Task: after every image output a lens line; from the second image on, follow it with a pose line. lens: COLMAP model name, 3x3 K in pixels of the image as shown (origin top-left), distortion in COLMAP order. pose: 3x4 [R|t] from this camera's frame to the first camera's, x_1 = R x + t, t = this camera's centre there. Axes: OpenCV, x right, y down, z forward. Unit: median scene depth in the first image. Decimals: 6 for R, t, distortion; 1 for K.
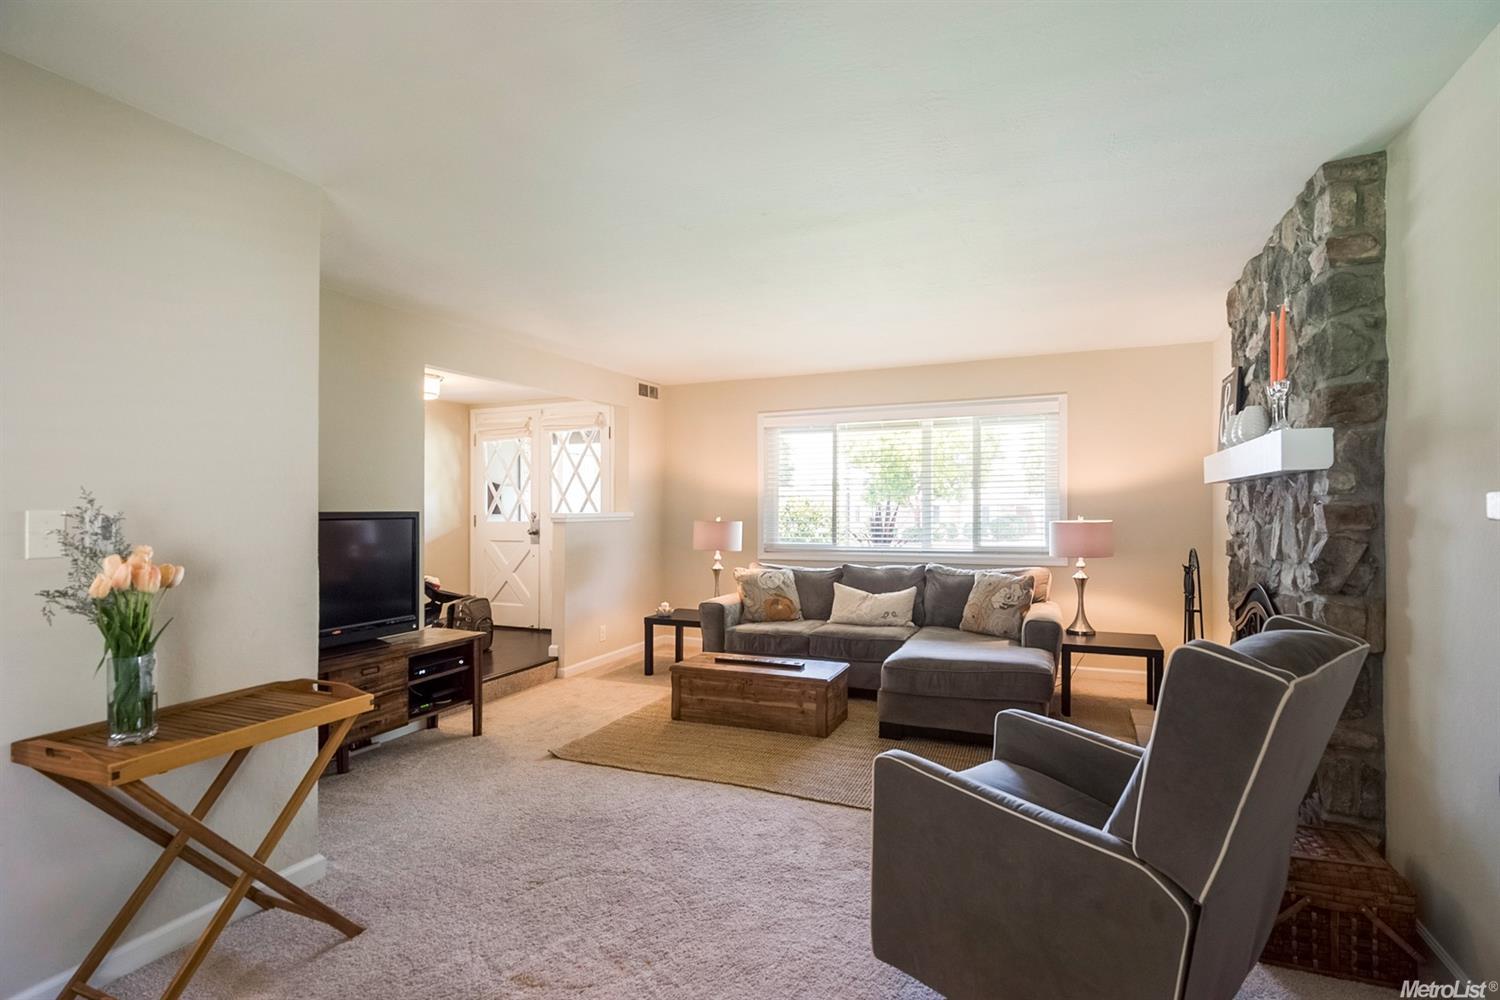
lens RADIAL K [[733.4, 0, 750.5], [0, 733.4, 503.0], [0, 0, 1]] dist [-0.009256, -0.000448]
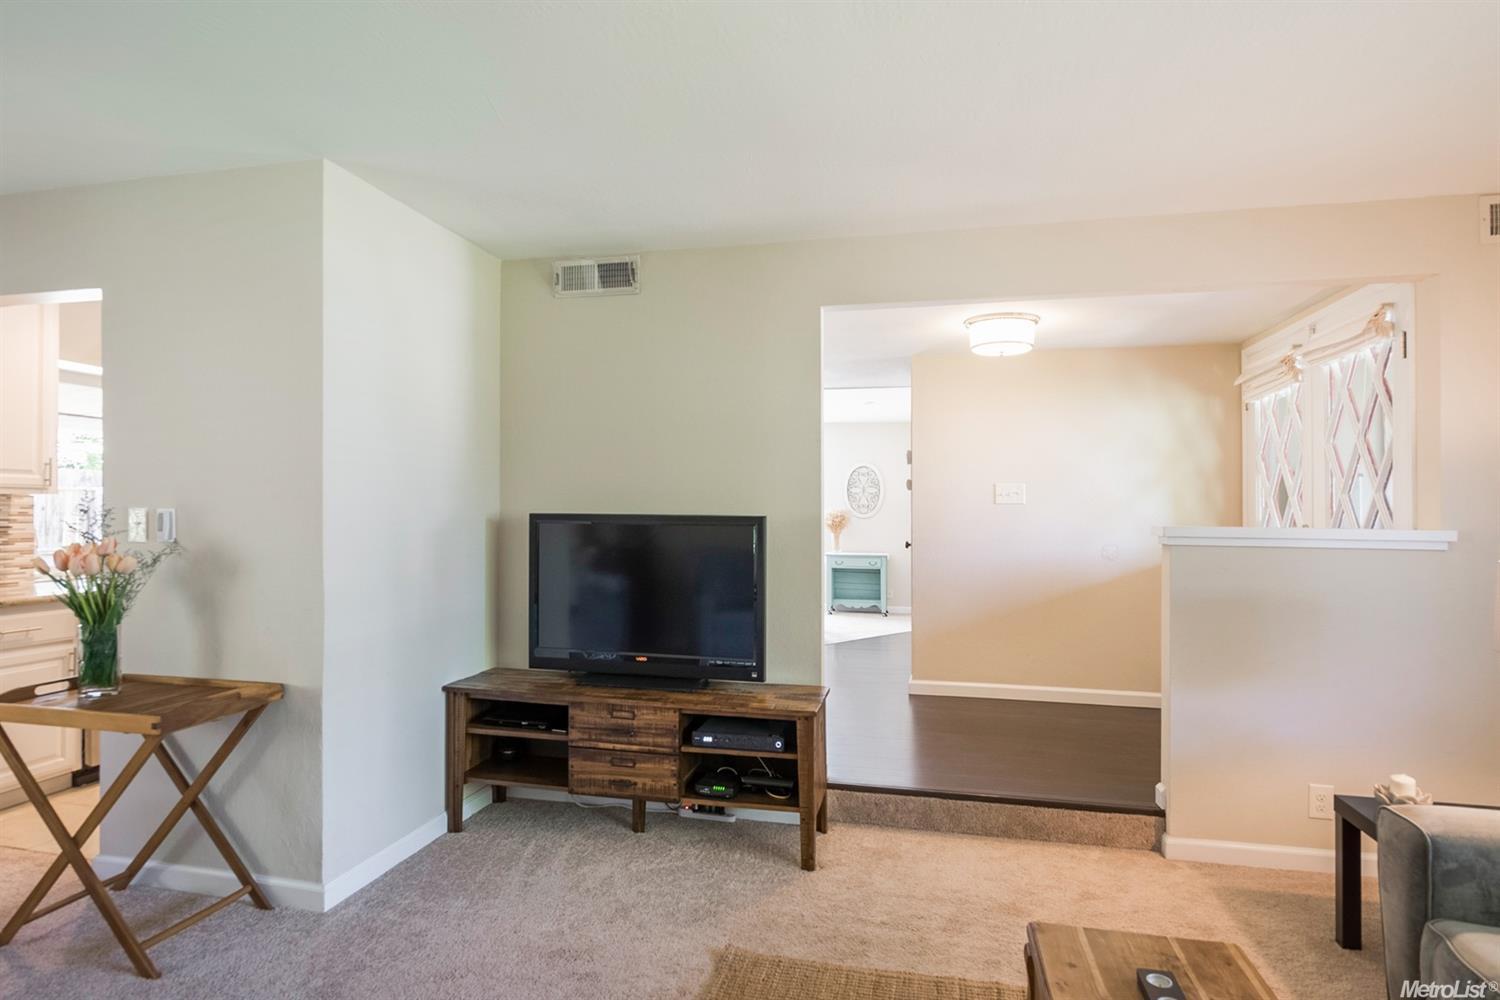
lens RADIAL K [[789.0, 0, 751.1], [0, 789.0, 493.2], [0, 0, 1]] dist [-0.006308, -0.002664]
pose [[0.177695, -0.014247, -0.983982, 0.297317], [-0.003323, 0.999881, -0.015077, 0.000145], [0.984080, 0.005949, 0.177626, 0.821112]]
